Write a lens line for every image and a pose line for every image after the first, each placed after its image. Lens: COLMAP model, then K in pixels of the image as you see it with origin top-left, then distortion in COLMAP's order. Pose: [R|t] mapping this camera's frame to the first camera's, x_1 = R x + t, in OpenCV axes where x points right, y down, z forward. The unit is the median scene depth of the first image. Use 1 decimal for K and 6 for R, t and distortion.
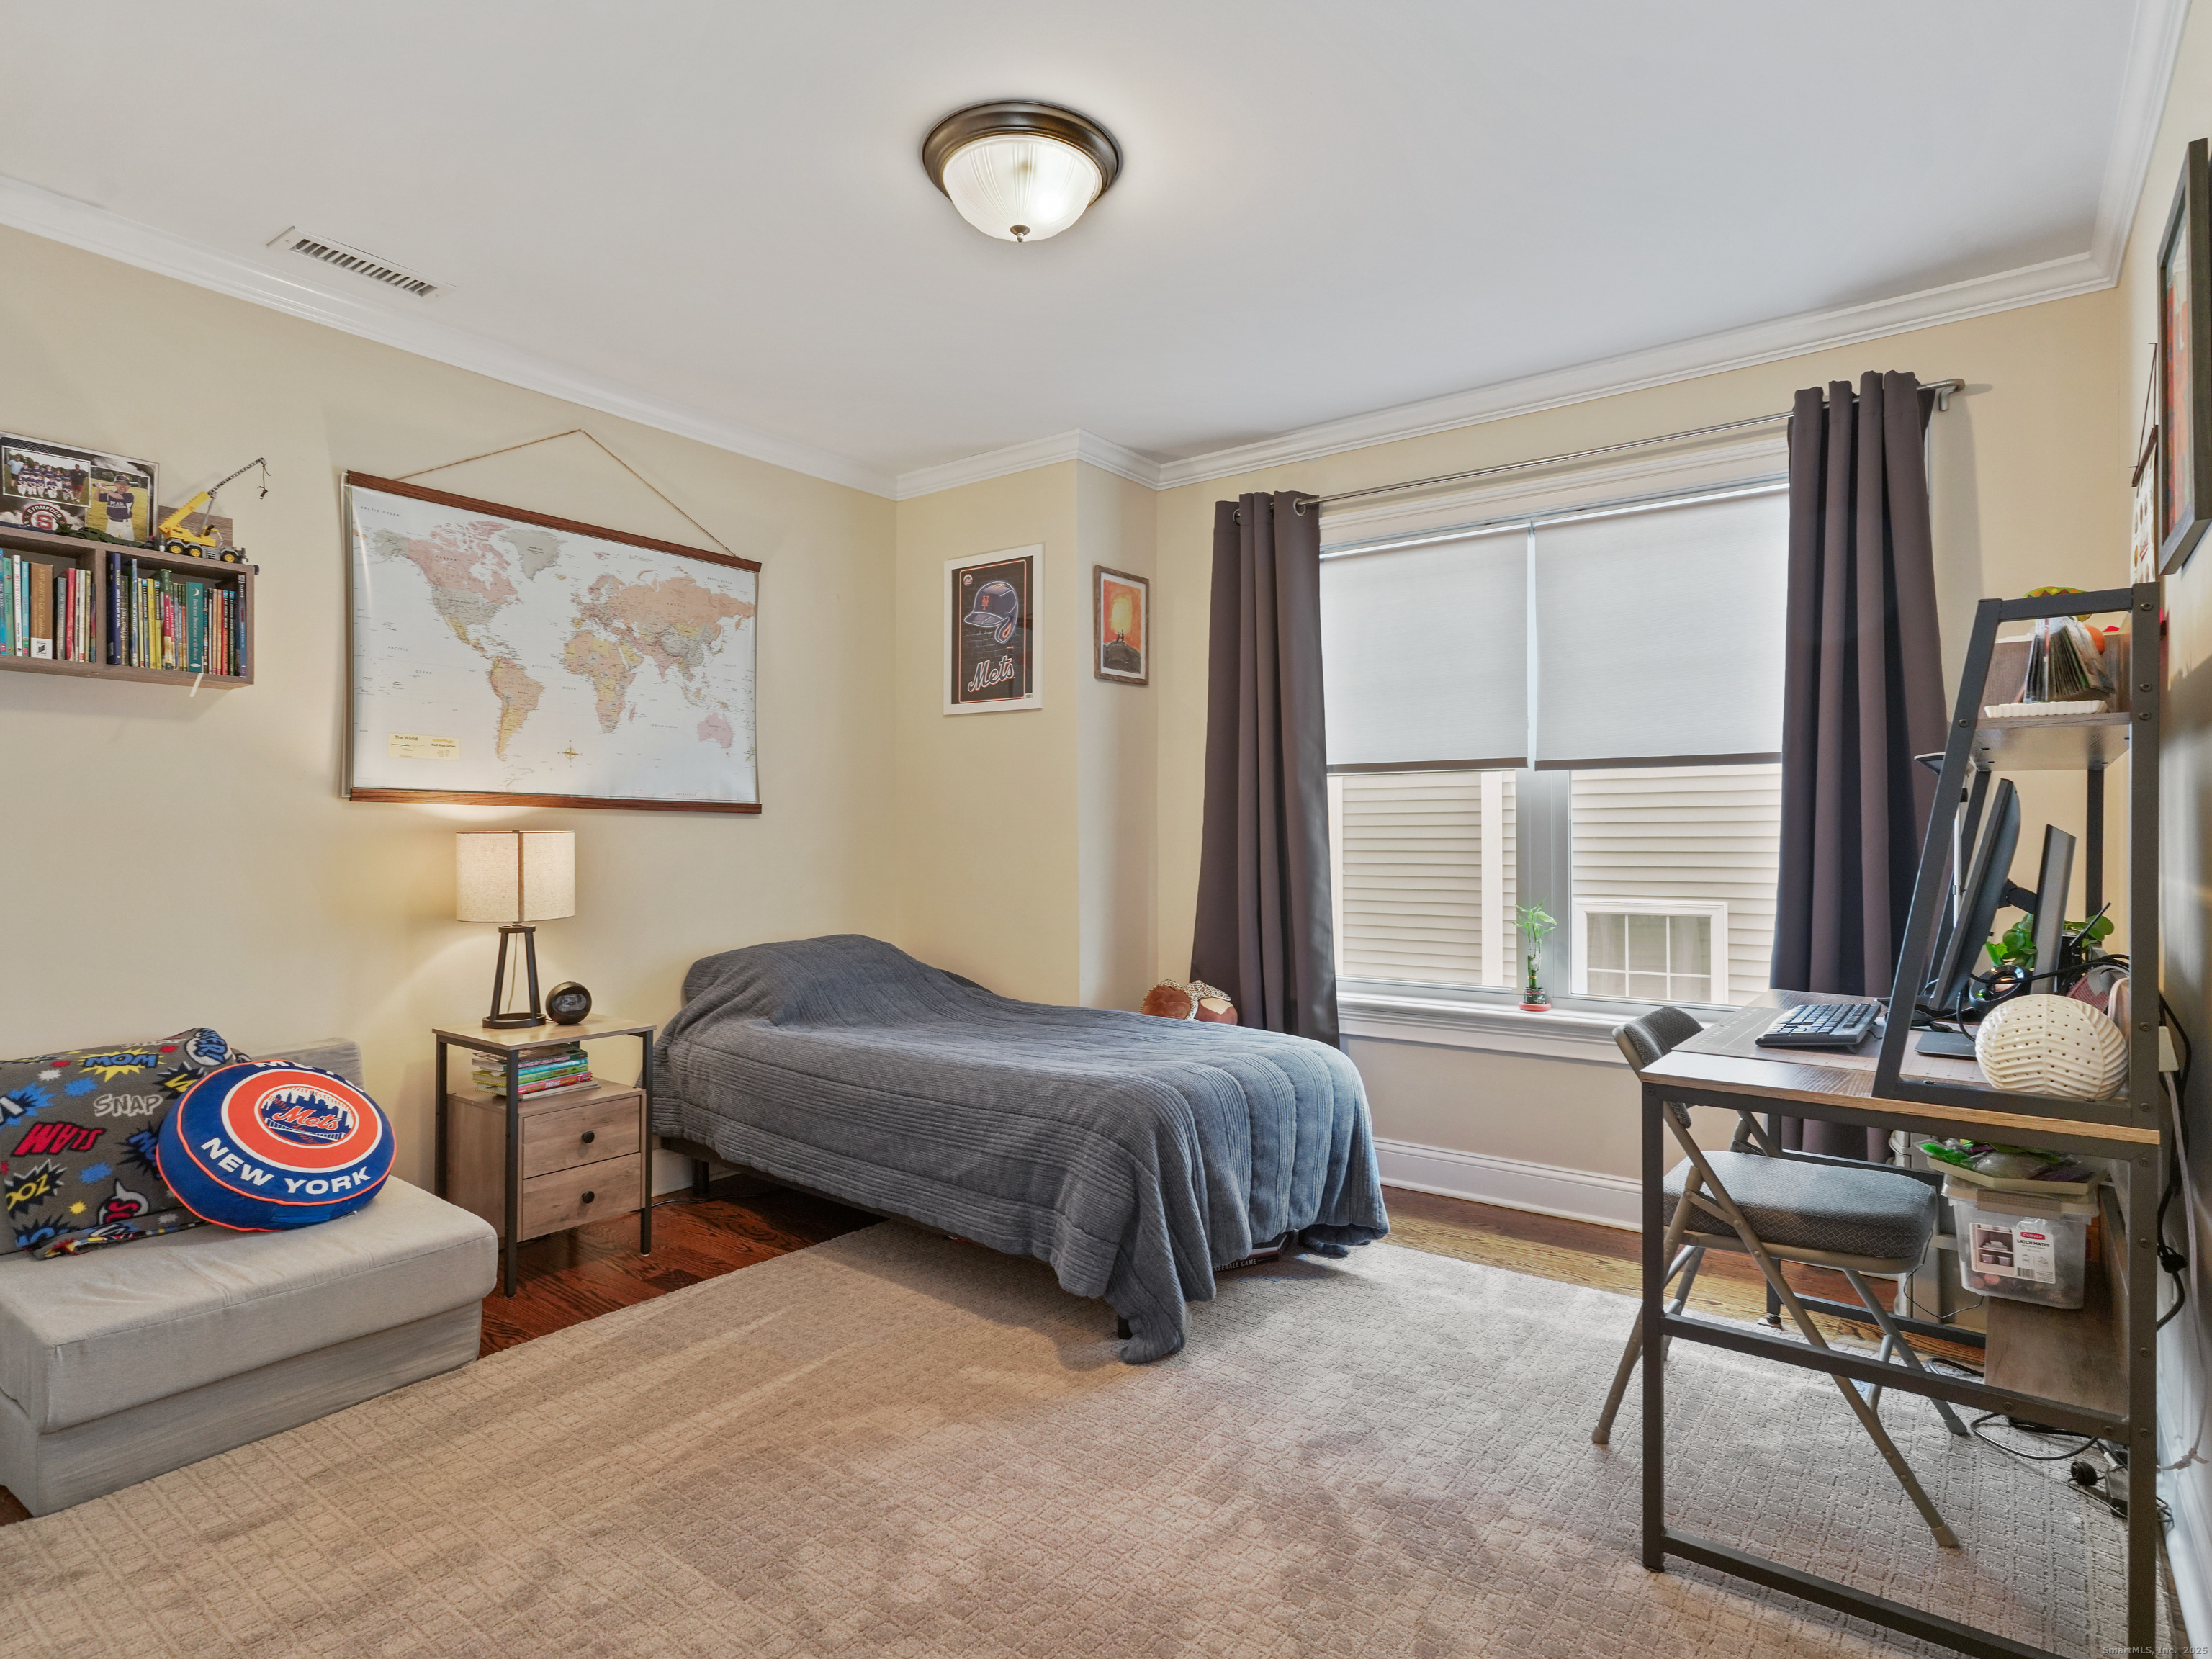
lens RADIAL K [[1188.4, 0, 1091.7], [0, 1188.4, 840.8], [0, 0, 1]] dist [-0.003170, 0.015040]
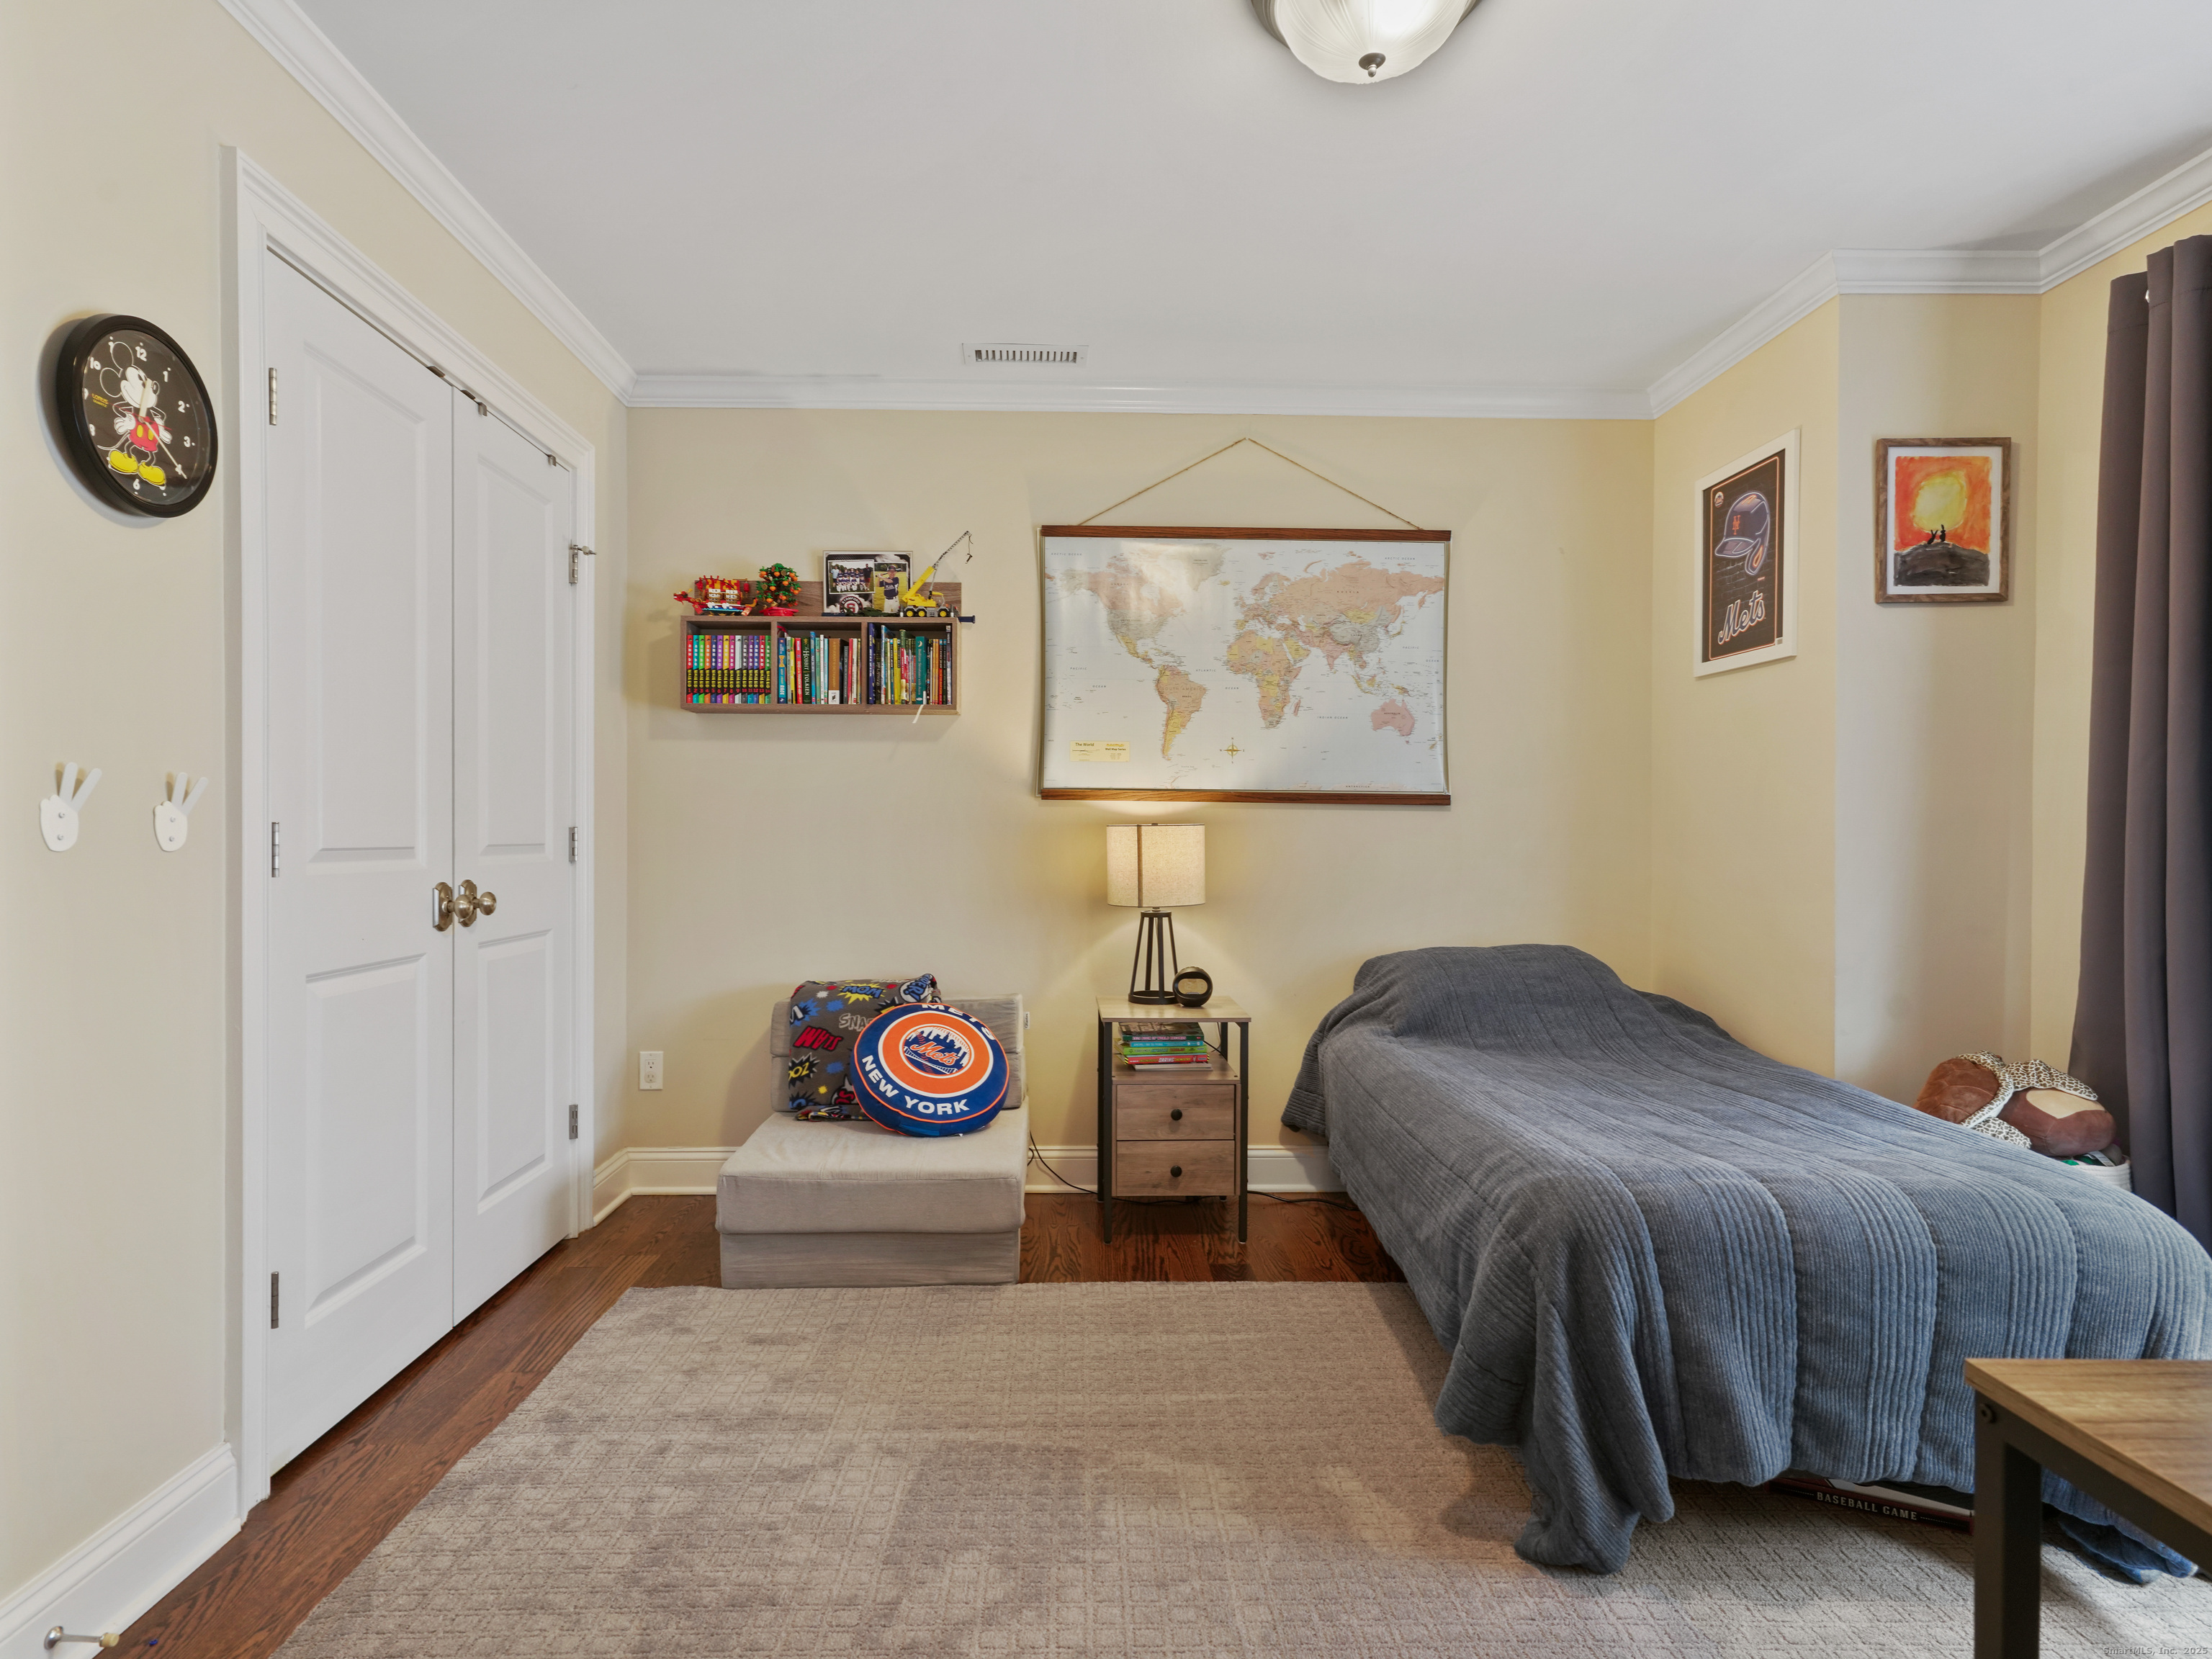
lens RADIAL K [[1196.9, 0, 1096.6], [0, 1196.9, 847.7], [0, 0, 1]] dist [-0.000277, 0.009739]
pose [[0.631011, 0.012670, -0.775670, 0.355980], [-0.005795, 0.999916, 0.011619, 0.000744], [0.775752, -0.002837, 0.631031, 0.277995]]
